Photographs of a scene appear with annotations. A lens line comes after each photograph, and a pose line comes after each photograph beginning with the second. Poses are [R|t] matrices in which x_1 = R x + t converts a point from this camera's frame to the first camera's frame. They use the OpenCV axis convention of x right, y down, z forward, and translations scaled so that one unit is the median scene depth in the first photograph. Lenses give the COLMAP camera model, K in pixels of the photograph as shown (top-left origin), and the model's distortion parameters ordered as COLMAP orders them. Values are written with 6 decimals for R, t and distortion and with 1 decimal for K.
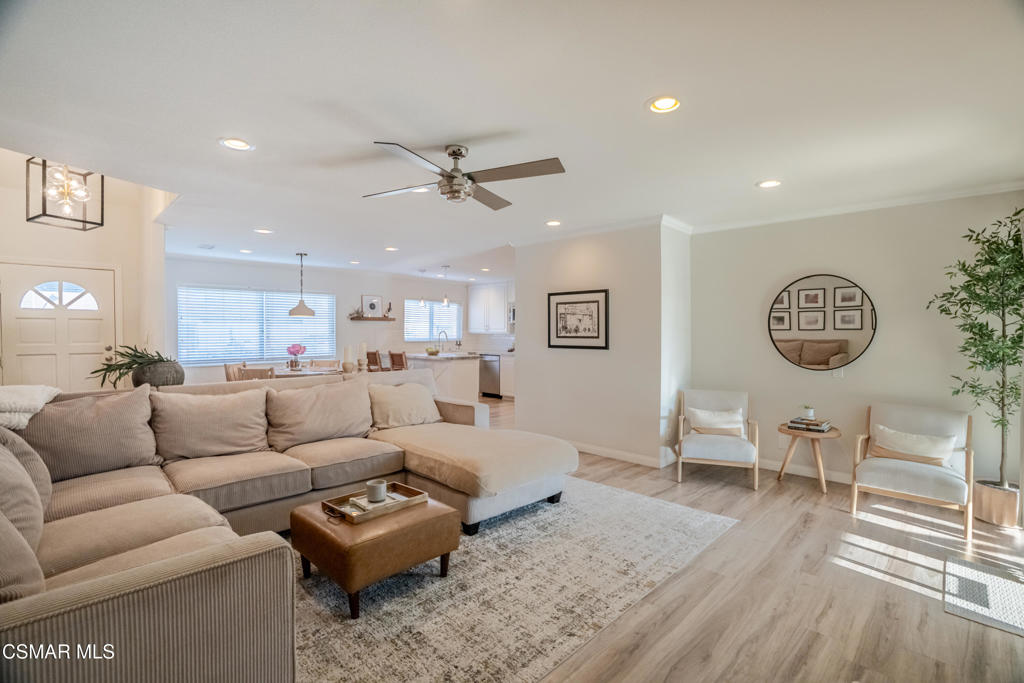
lens RADIAL K [[483.9, 0, 515.4], [0, 483.9, 341.5], [0, 0, 1]] dist [-0.062043, 0.023130]
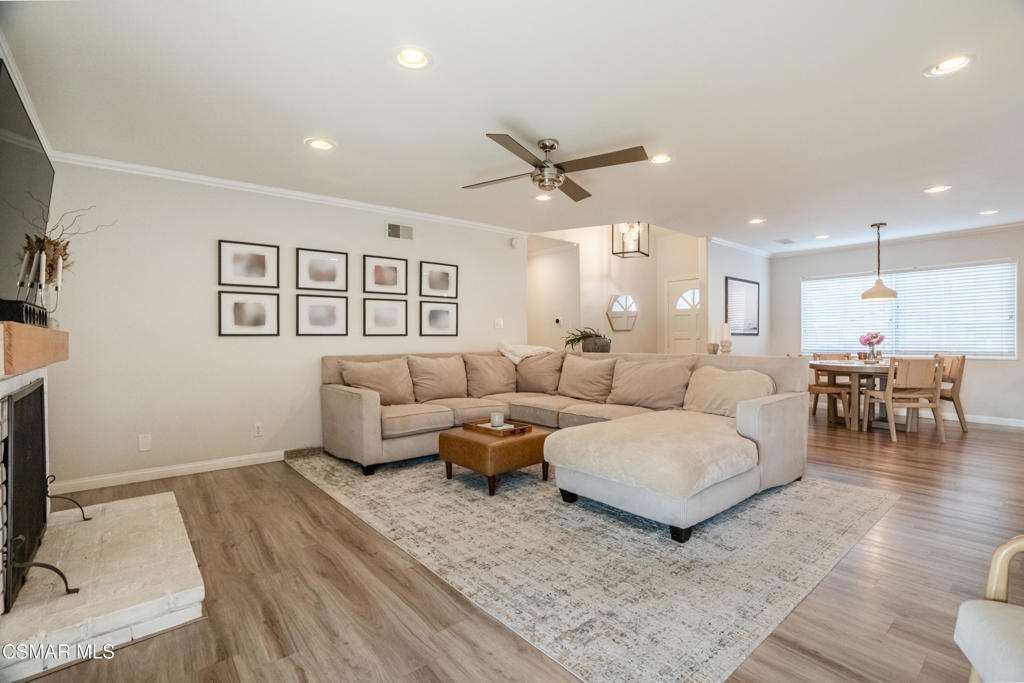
lens RADIAL K [[475.5, 0, 515.6], [0, 475.5, 342.4], [0, 0, 1]] dist [-0.078362, 0.034450]
pose [[-0.107699, 0.007275, -0.994157, 0.533128], [-0.013451, 0.999871, 0.008774, 0.029354], [0.994093, 0.014317, -0.107588, 0.568008]]
